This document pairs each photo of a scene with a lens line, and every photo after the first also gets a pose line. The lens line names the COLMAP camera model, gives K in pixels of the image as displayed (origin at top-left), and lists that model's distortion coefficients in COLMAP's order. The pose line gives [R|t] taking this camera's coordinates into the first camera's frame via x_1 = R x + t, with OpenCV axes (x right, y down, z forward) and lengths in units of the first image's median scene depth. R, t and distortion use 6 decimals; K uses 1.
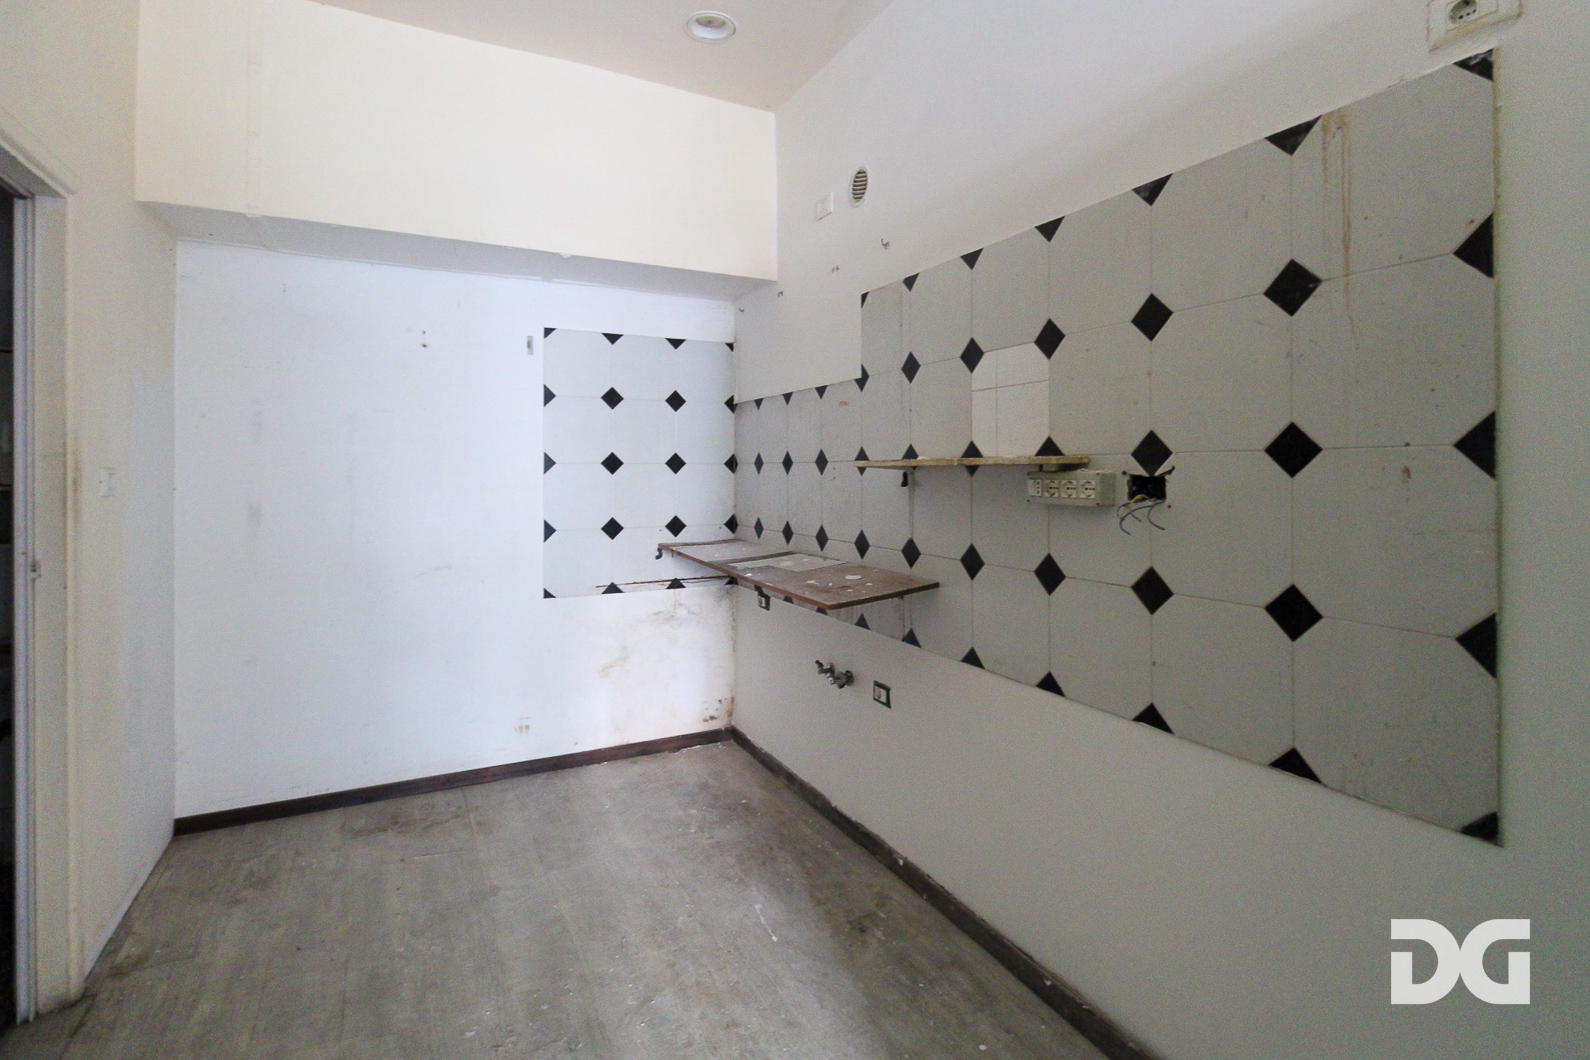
lens RADIAL K [[771.7, 0, 795.5], [0, 771.7, 461.9], [0, 0, 1]] dist [0.001478, -0.007549]
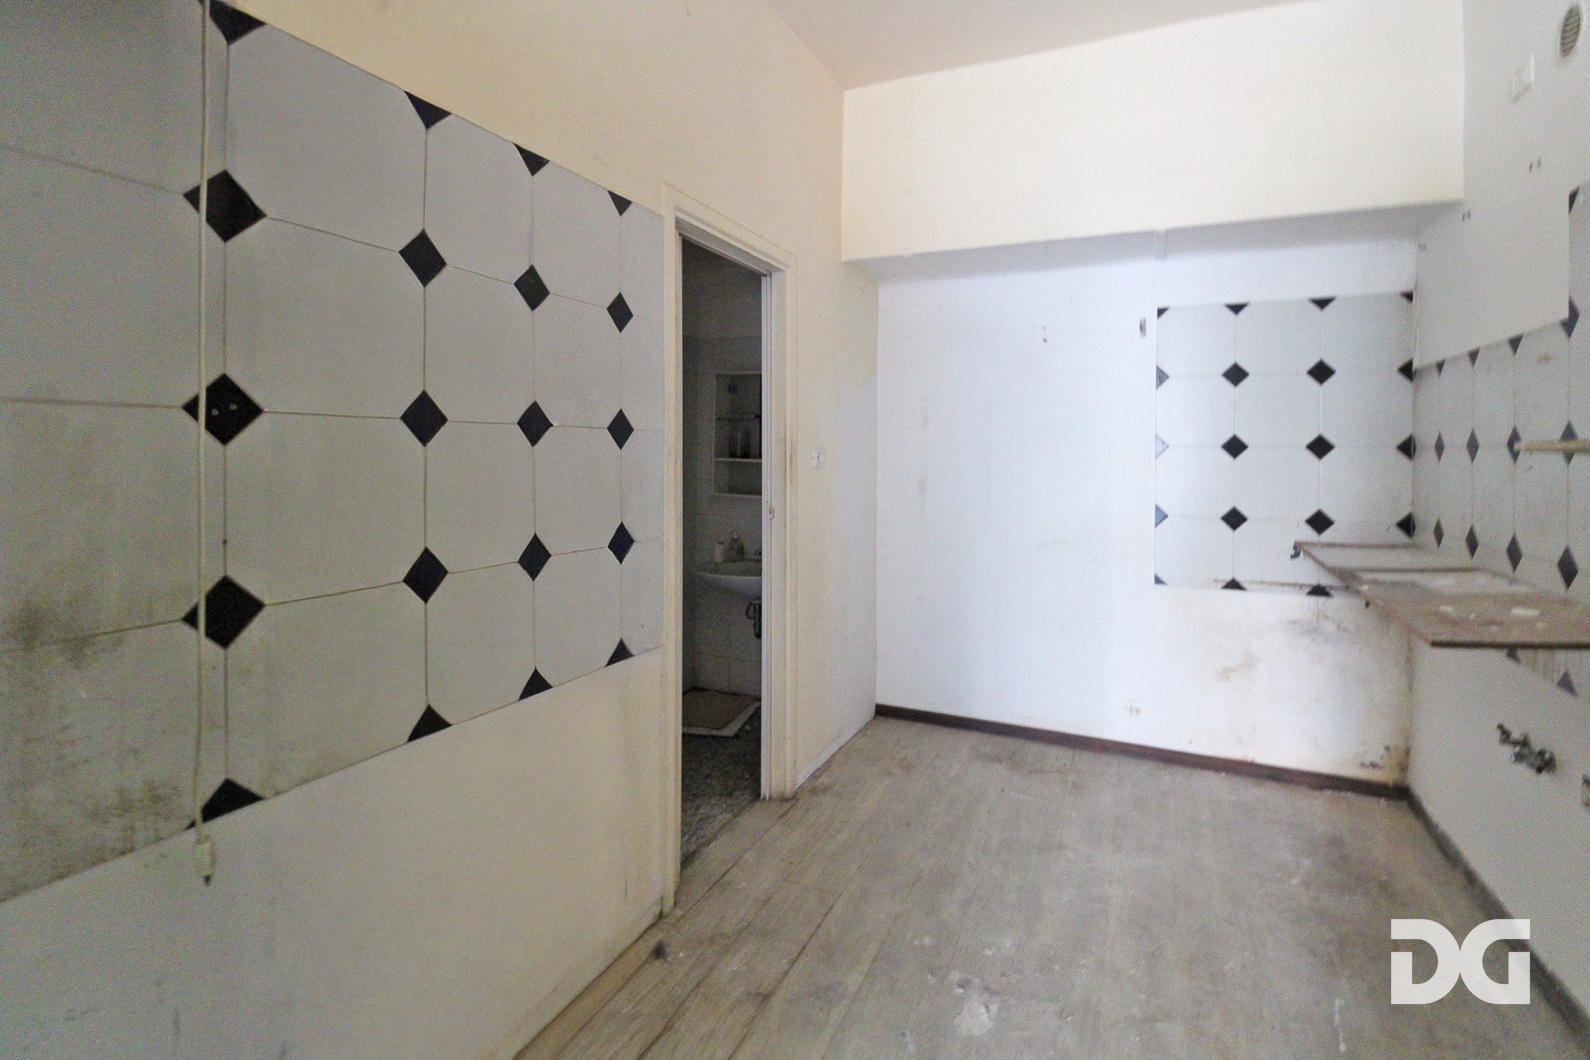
lens RADIAL K [[739.5, 0, 797.1], [0, 739.5, 452.8], [0, 0, 1]] dist [0.012453, -0.011949]
pose [[0.616681, 0.008286, -0.787169, 0.150878], [-0.002255, 0.999959, 0.008759, 0.002692], [0.787210, -0.003626, 0.616675, 0.067692]]
